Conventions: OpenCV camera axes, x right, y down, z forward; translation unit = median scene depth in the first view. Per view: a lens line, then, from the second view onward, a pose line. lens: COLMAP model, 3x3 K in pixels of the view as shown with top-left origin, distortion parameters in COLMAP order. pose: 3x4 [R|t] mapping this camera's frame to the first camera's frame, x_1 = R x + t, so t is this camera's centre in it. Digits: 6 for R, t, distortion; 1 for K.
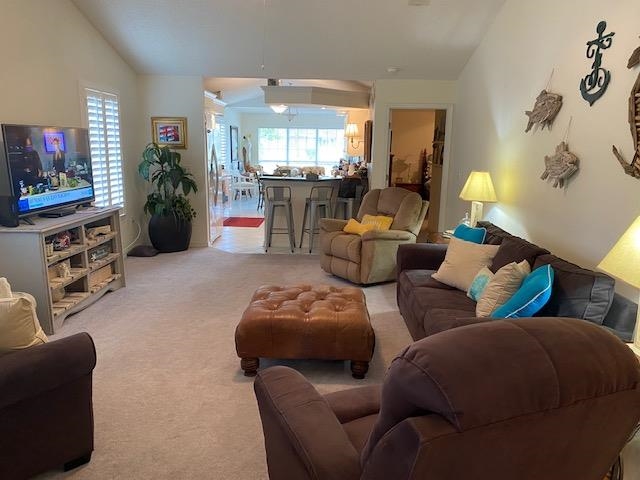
lens RADIAL K [[482.9, 0, 320.0], [0, 482.9, 240.0], [0, 0, 1]] dist [0.039506, -0.008219]
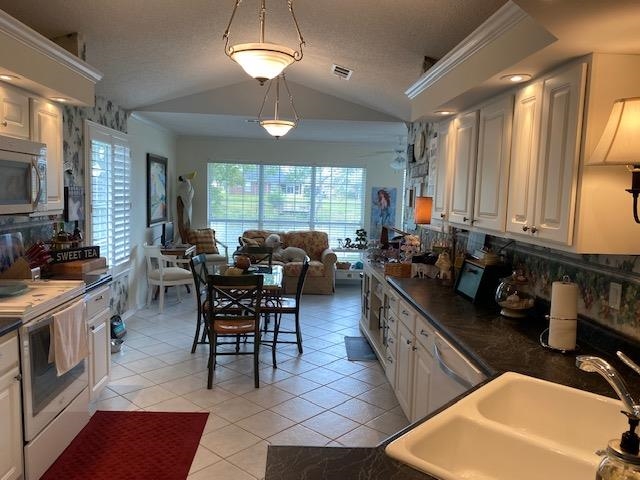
lens RADIAL K [[482.9, 0, 320.0], [0, 482.9, 240.0], [0, 0, 1]] dist [0.039506, -0.008219]
pose [[0.996605, 0.006825, 0.082044, -0.045515], [0.001134, 0.995325, -0.096573, -0.090792], [-0.082320, 0.096338, 0.991939, 0.458406]]
